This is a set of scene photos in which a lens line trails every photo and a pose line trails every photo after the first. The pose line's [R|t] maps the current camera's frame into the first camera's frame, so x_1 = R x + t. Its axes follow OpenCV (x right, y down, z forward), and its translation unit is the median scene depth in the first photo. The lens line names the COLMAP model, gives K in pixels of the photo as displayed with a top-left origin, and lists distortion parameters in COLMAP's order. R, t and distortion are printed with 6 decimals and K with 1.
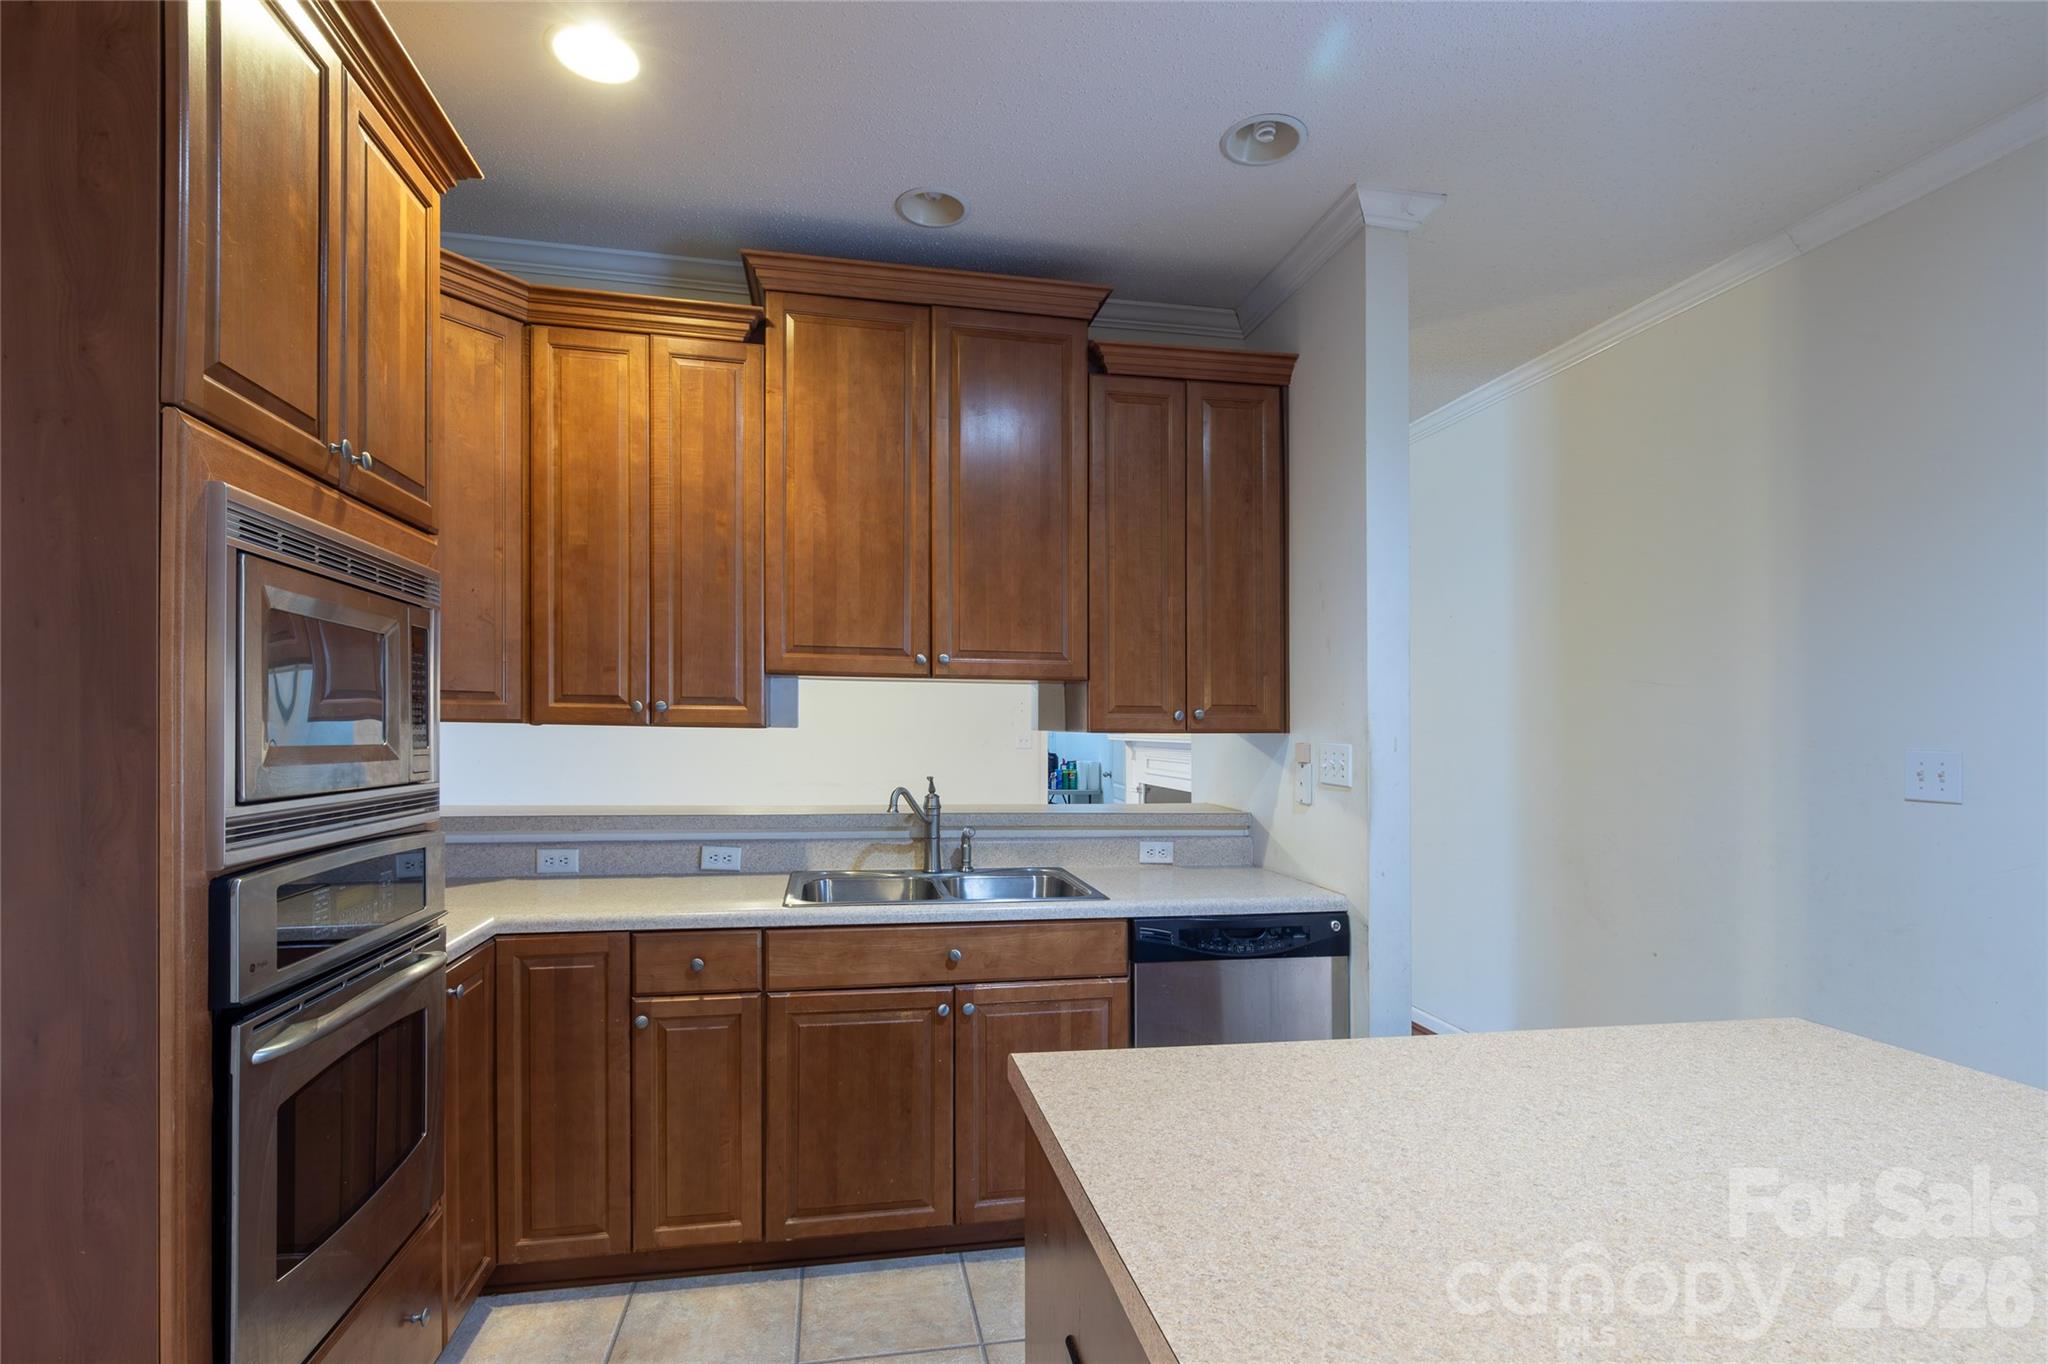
lens RADIAL K [[983.0, 0, 1053.6], [0, 983.0, 734.6], [0, 0, 1]] dist [0.002465, -0.000743]
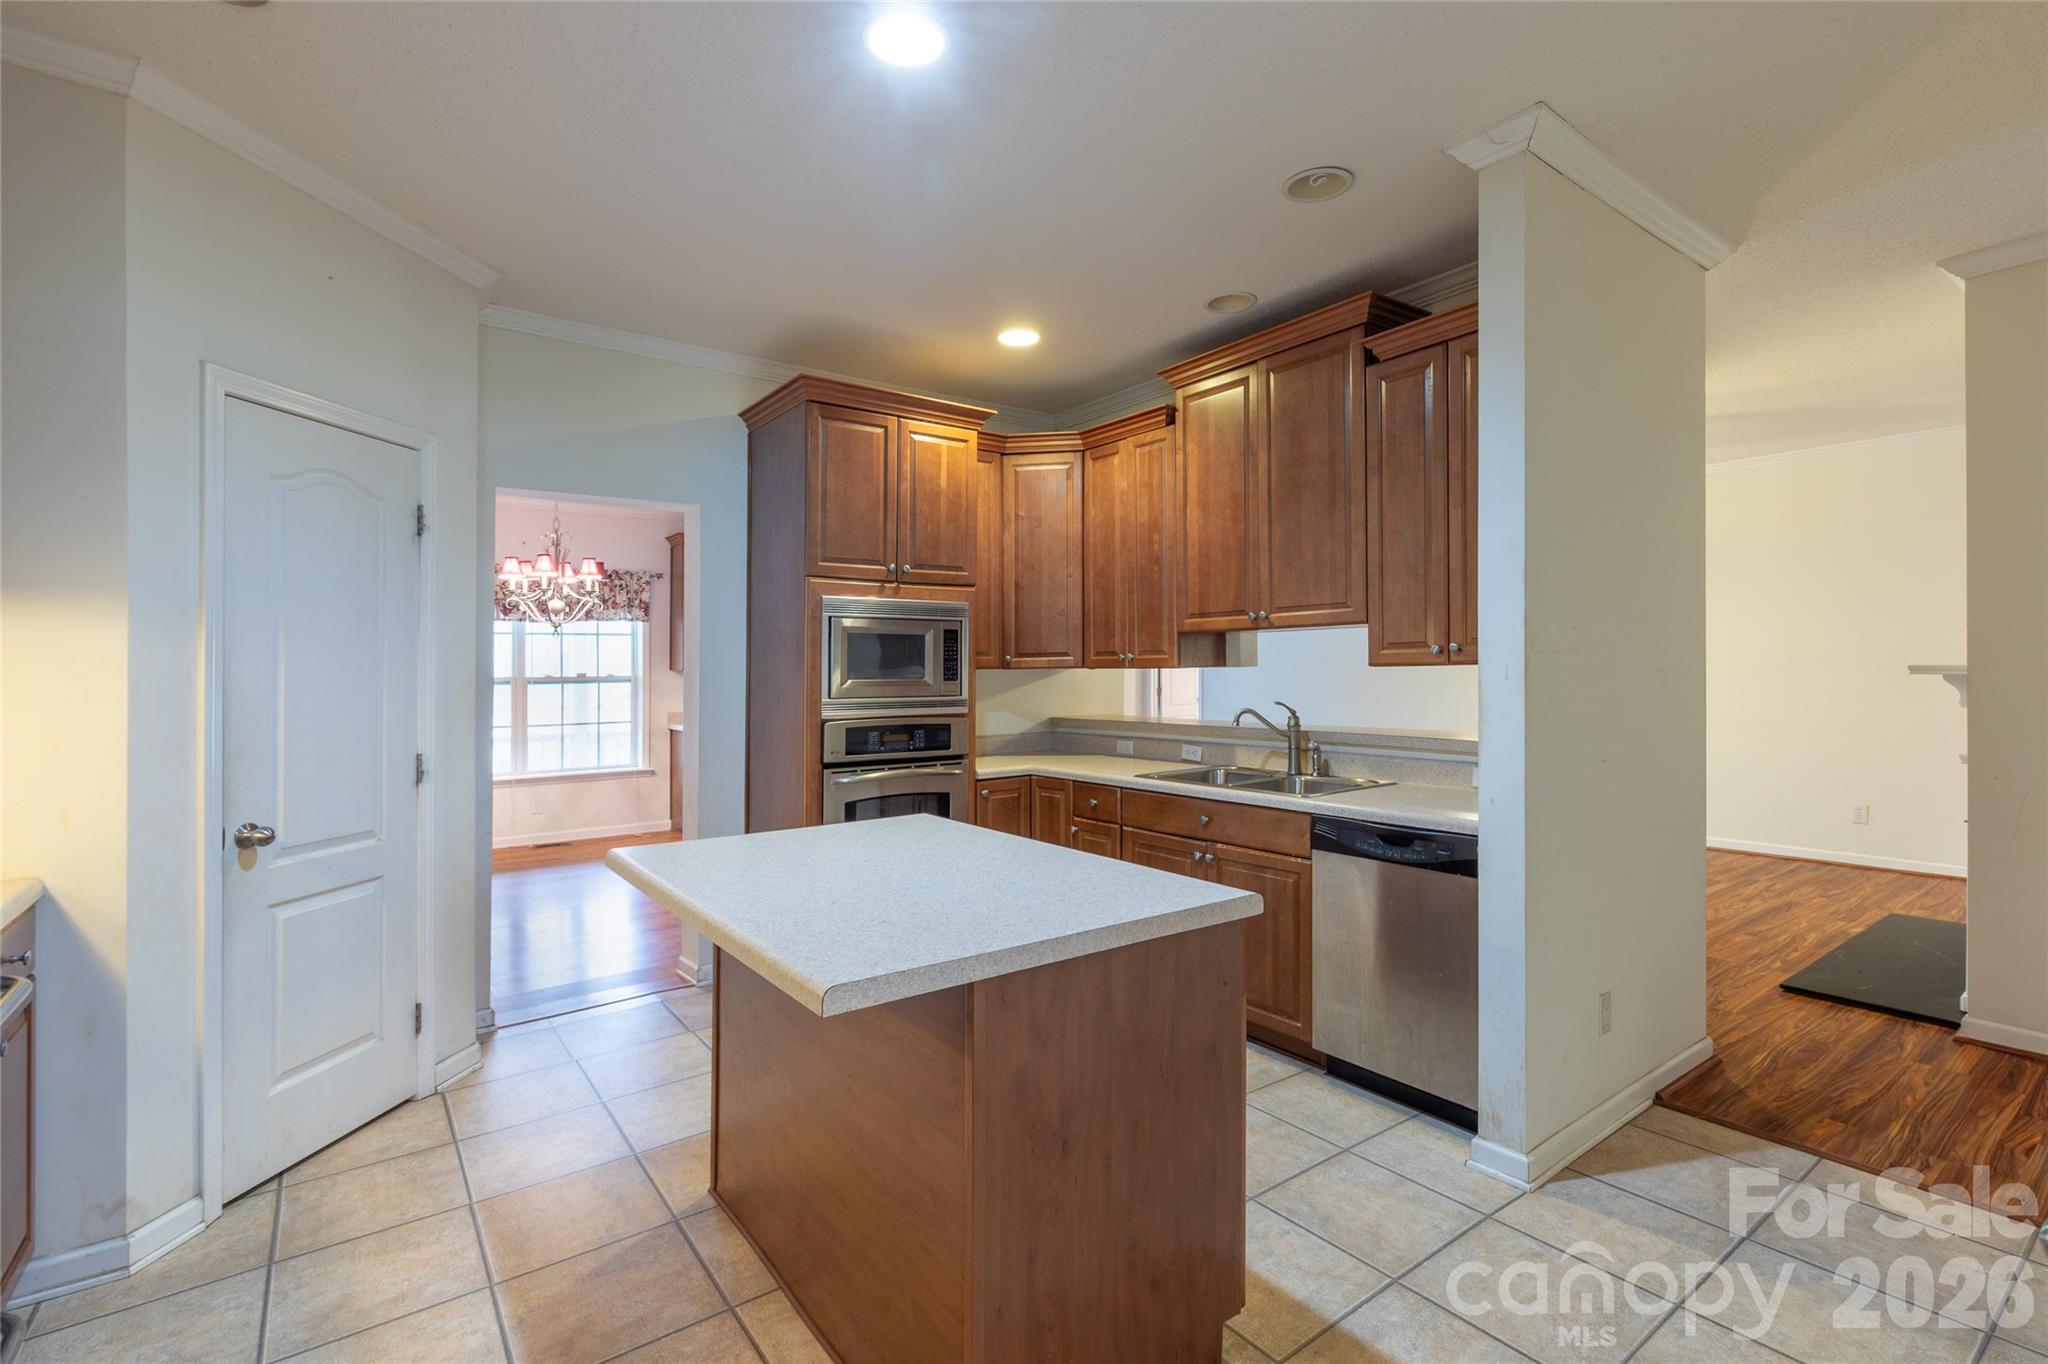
lens RADIAL K [[925.0, 0, 1021.3], [0, 925.0, 670.7], [0, 0, 1]] dist [-0.012120, 0.000051]
pose [[0.427092, -0.016994, -0.904049, 0.933461], [0.017061, 0.999797, -0.010733, 0.008351], [0.904047, -0.010840, 0.427295, 0.145583]]
